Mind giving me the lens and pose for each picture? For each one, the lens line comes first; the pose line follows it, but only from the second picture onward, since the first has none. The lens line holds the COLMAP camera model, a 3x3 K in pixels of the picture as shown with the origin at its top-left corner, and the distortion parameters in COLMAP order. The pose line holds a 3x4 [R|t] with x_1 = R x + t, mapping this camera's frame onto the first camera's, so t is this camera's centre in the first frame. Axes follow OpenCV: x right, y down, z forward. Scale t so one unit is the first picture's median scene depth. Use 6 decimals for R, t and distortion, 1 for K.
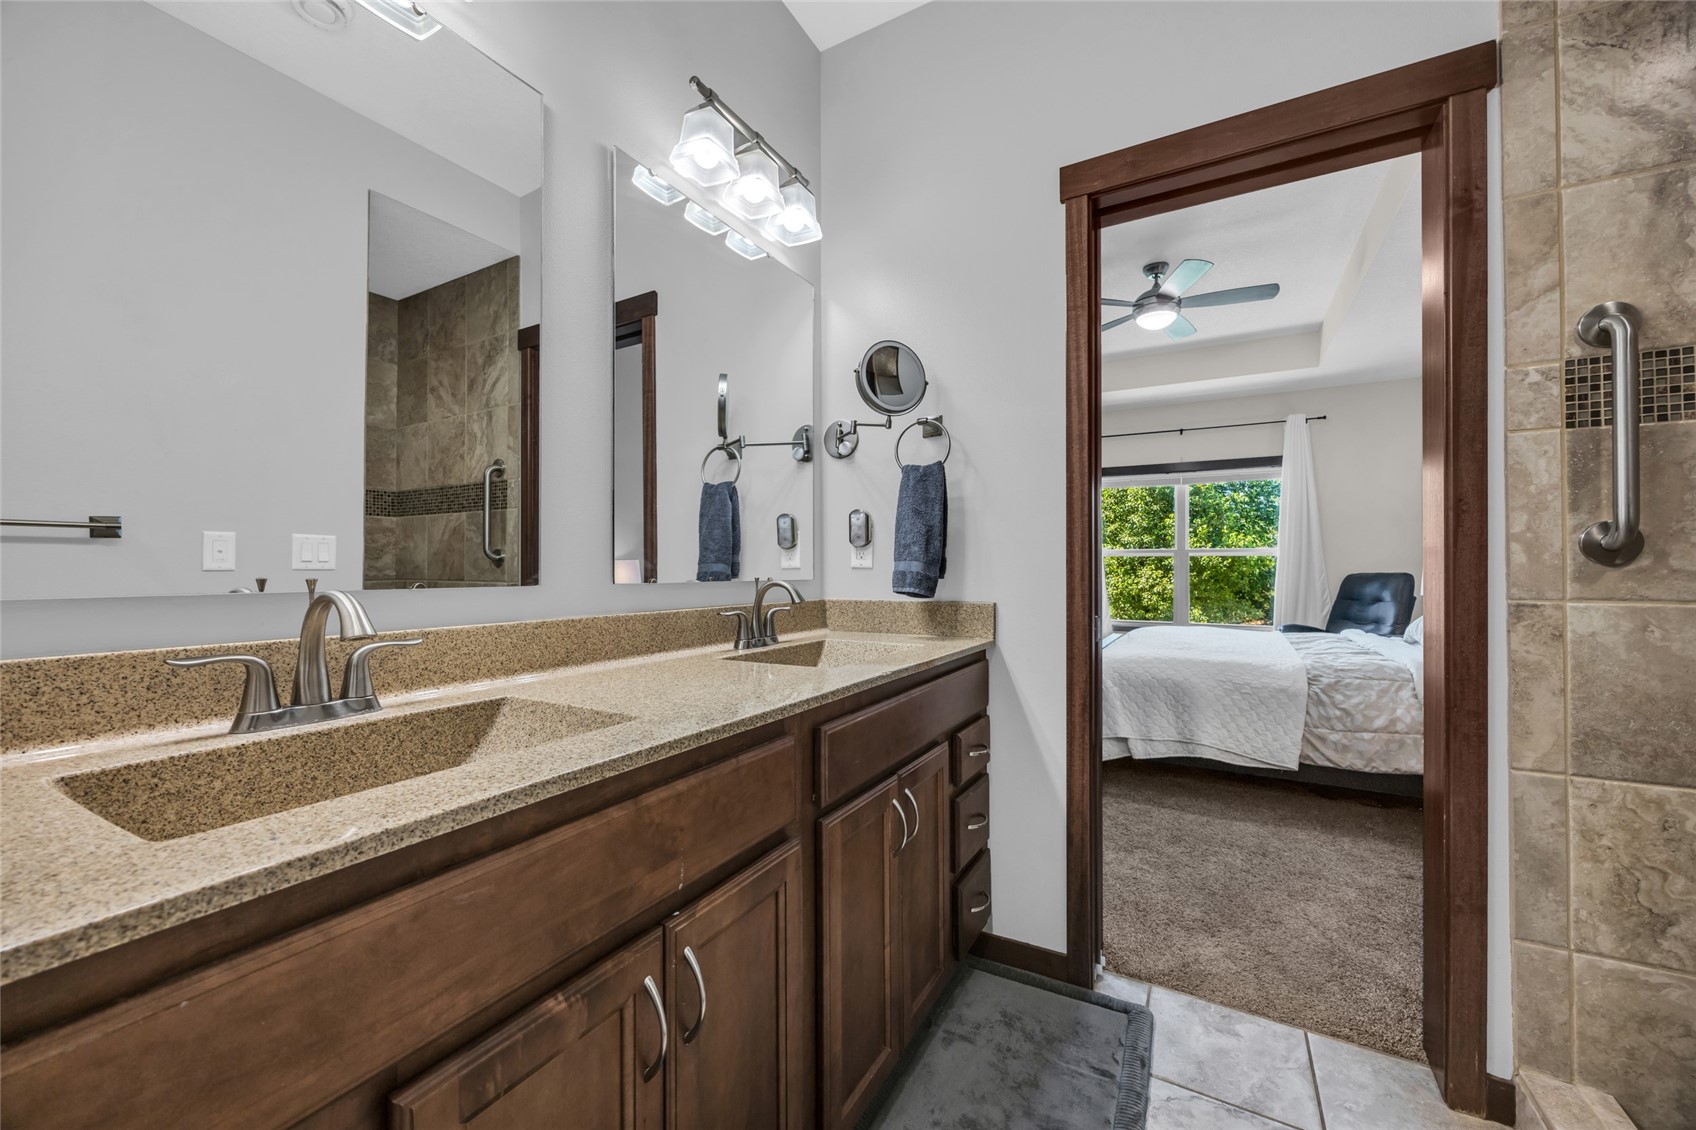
lens RADIAL K [[651.6, 0, 843.6], [0, 651.6, 563.4], [0, 0, 1]] dist [-0.002453, -0.000053]
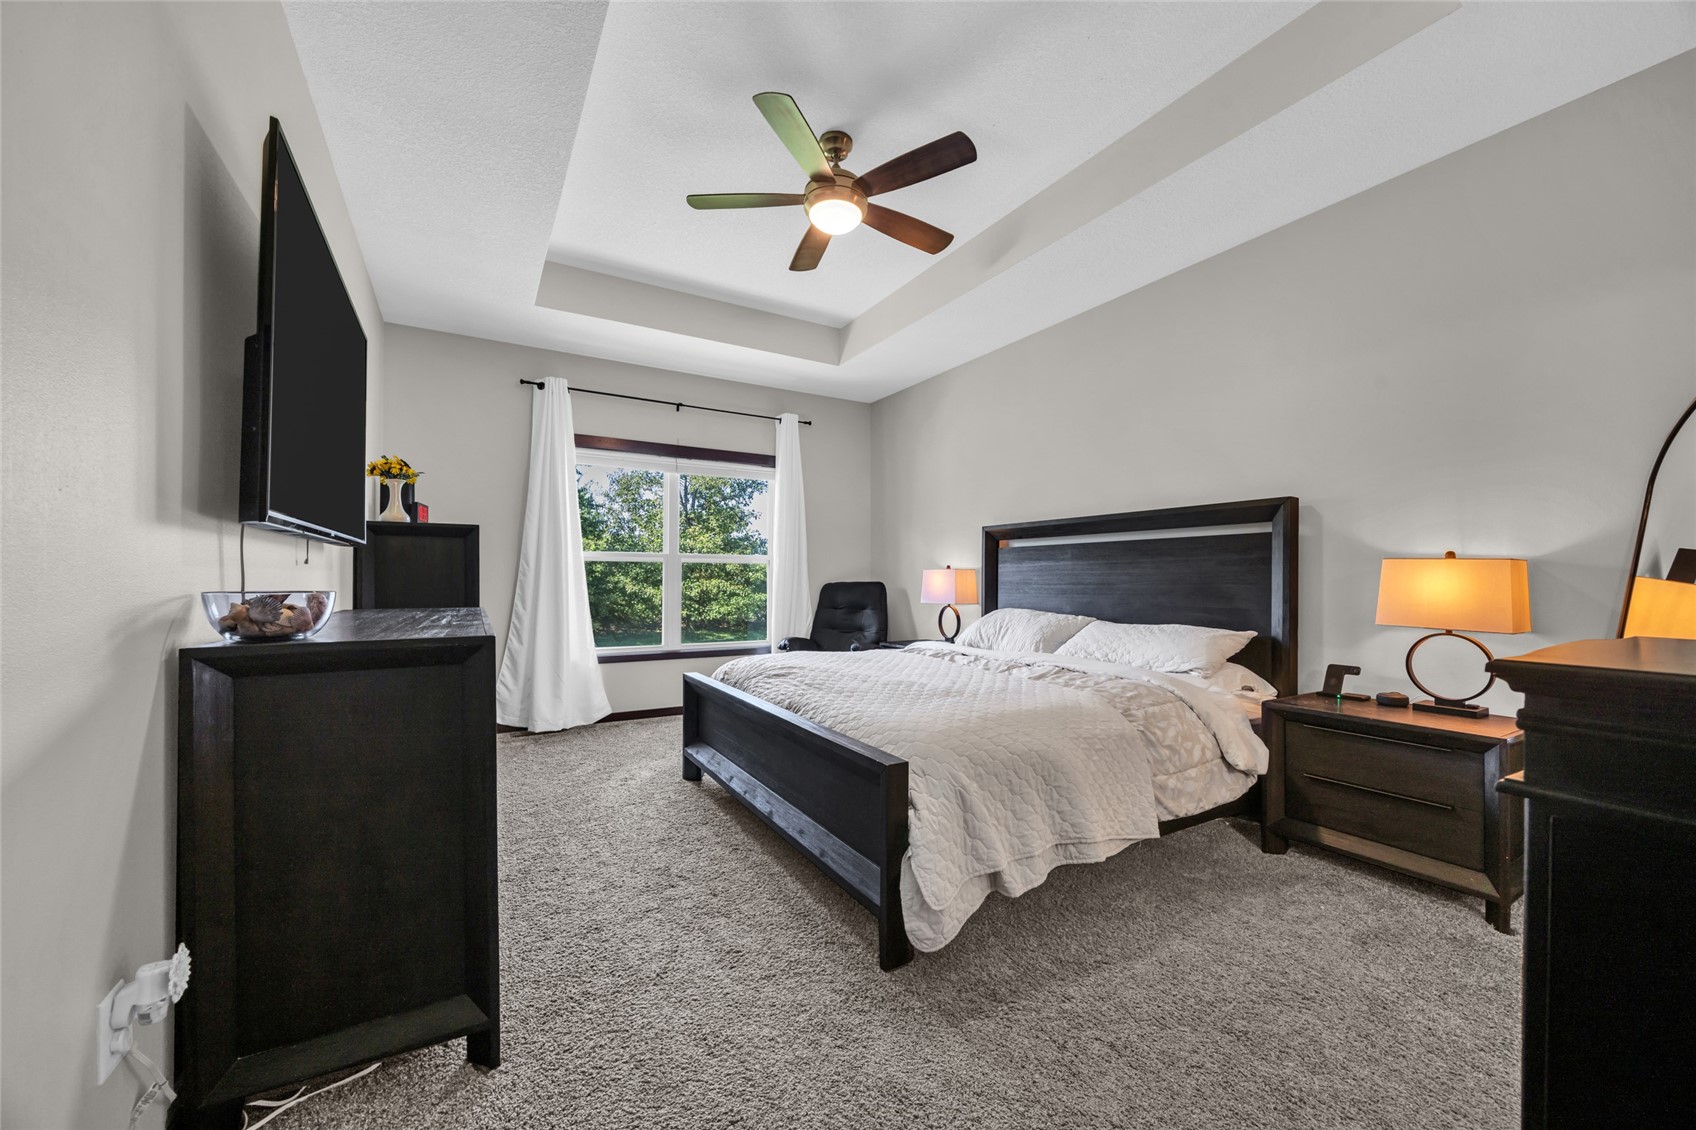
lens RADIAL K [[651.6, 0, 852.9], [0, 651.6, 575.6], [0, 0, 1]] dist [-0.002453, -0.000053]
pose [[0.501386, 0.001897, 0.865221, -0.156141], [-0.005776, 0.999983, 0.001155, 0.007117], [-0.865204, -0.005576, 0.501389, 0.929518]]
